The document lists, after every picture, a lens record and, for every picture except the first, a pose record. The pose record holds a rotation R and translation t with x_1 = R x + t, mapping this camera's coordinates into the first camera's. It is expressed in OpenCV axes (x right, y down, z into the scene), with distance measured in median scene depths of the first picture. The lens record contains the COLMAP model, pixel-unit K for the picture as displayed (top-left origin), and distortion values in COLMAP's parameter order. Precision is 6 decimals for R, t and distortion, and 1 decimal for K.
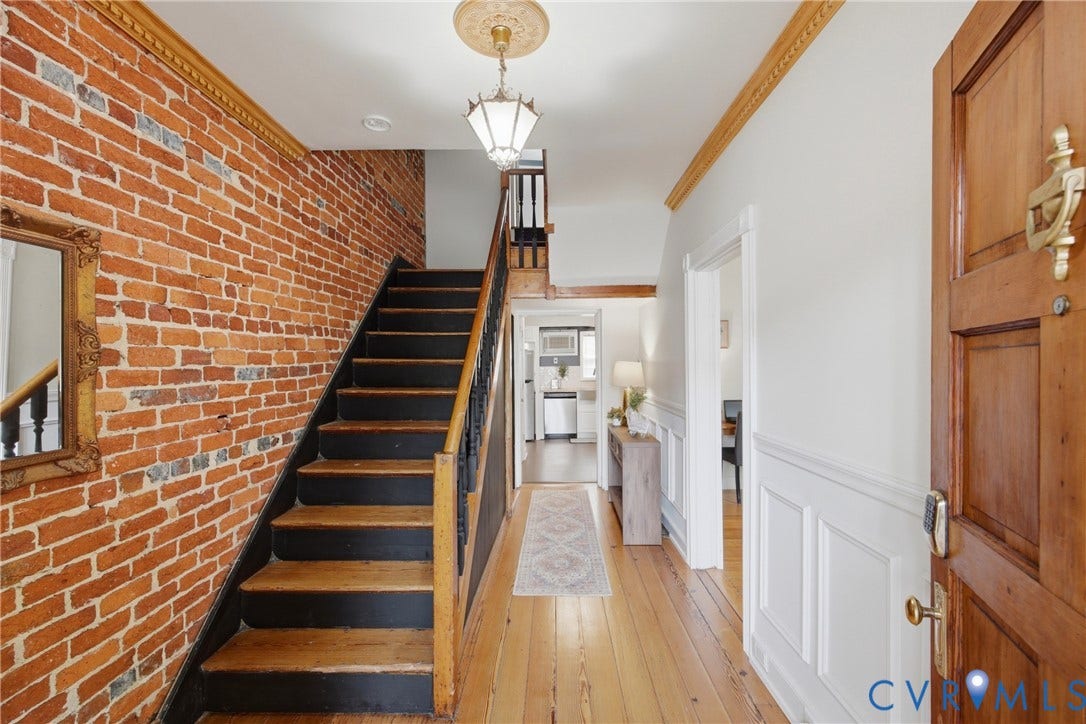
lens RADIAL K [[524.9, 0, 541.7], [0, 524.9, 365.7], [0, 0, 1]] dist [-0.001365, 0.000385]
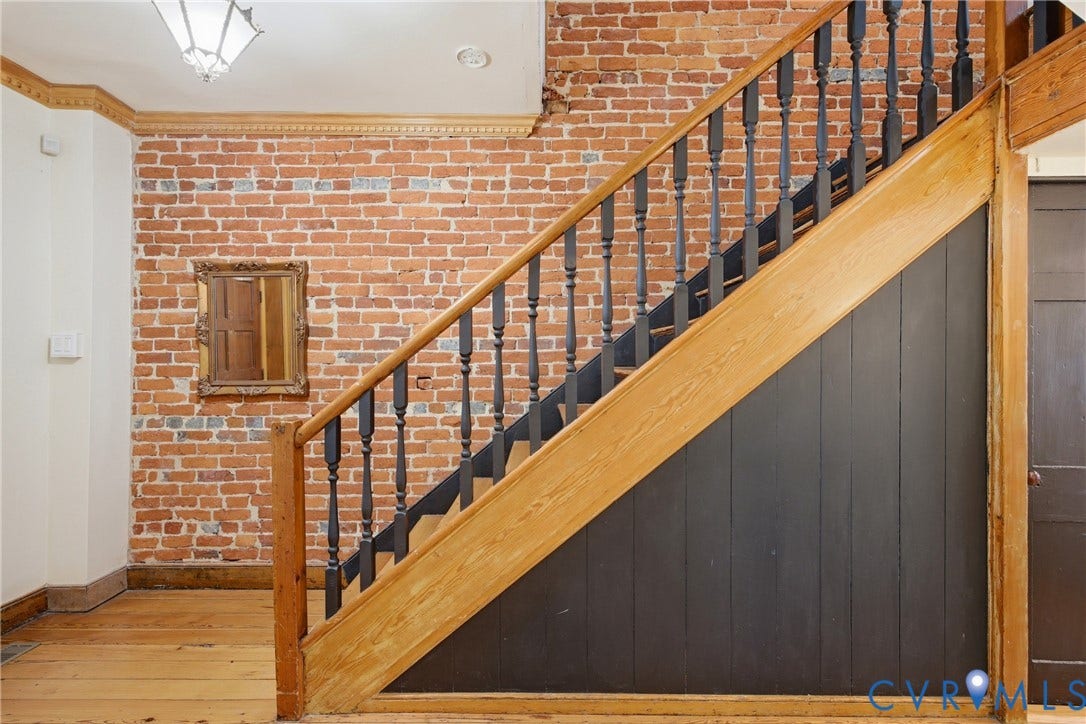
lens RADIAL K [[524.9, 0, 540.0], [0, 524.9, 358.6], [0, 0, 1]] dist [-0.001365, 0.000385]
pose [[-0.013928, -0.005326, -0.999889, 0.715446], [-0.009572, 0.999941, -0.005193, 0.058890], [0.999857, 0.009498, -0.013978, 1.404375]]
